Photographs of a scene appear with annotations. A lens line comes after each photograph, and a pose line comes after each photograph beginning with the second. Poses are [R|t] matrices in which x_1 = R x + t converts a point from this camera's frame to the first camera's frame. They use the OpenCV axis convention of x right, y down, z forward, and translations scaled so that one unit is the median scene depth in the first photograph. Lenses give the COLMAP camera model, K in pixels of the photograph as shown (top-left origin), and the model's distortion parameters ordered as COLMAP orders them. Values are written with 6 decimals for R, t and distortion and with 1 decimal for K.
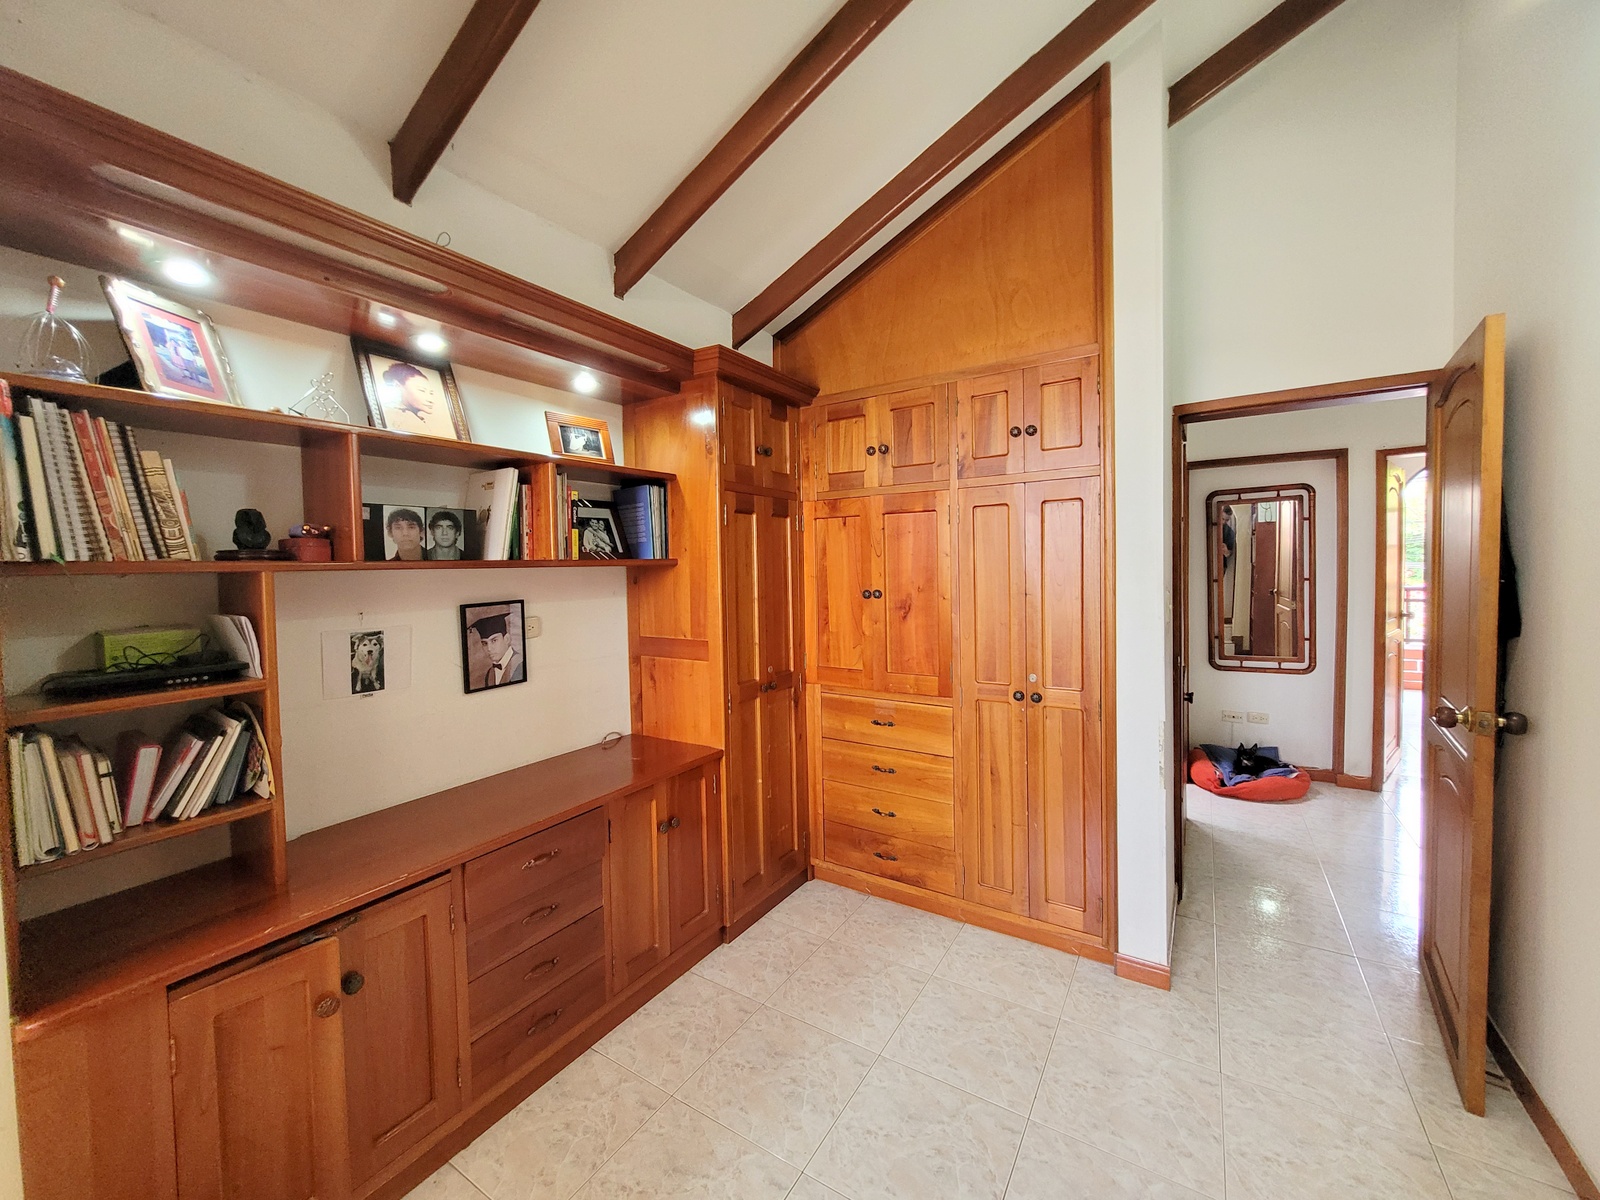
lens RADIAL K [[627.6, 0, 803.9], [0, 627.6, 596.1], [0, 0, 1]] dist [-0.003371, 0.000224]
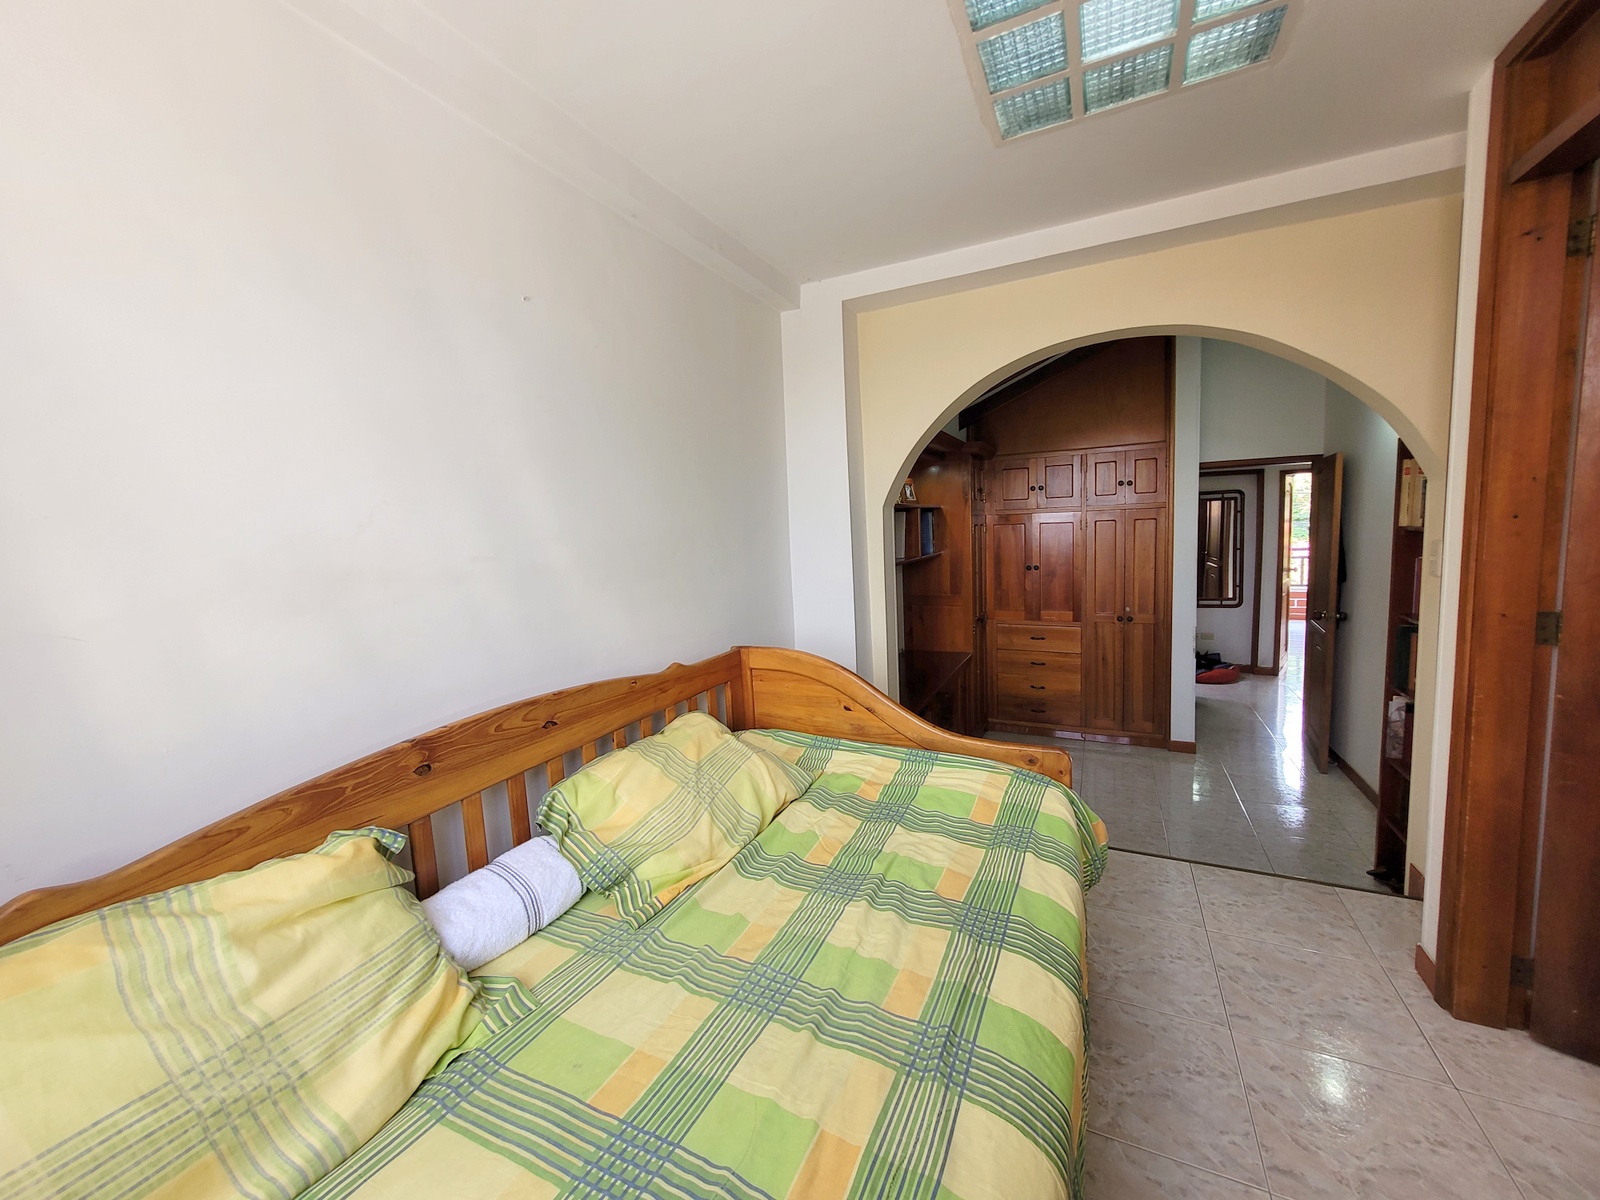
lens RADIAL K [[627.6, 0, 799.8], [0, 627.6, 601.0], [0, 0, 1]] dist [-0.003371, 0.000224]
pose [[0.993069, -0.033525, 0.112650, -0.795947], [0.026251, 0.997511, 0.065443, -0.046243], [-0.114563, -0.062033, 0.991477, -0.754995]]
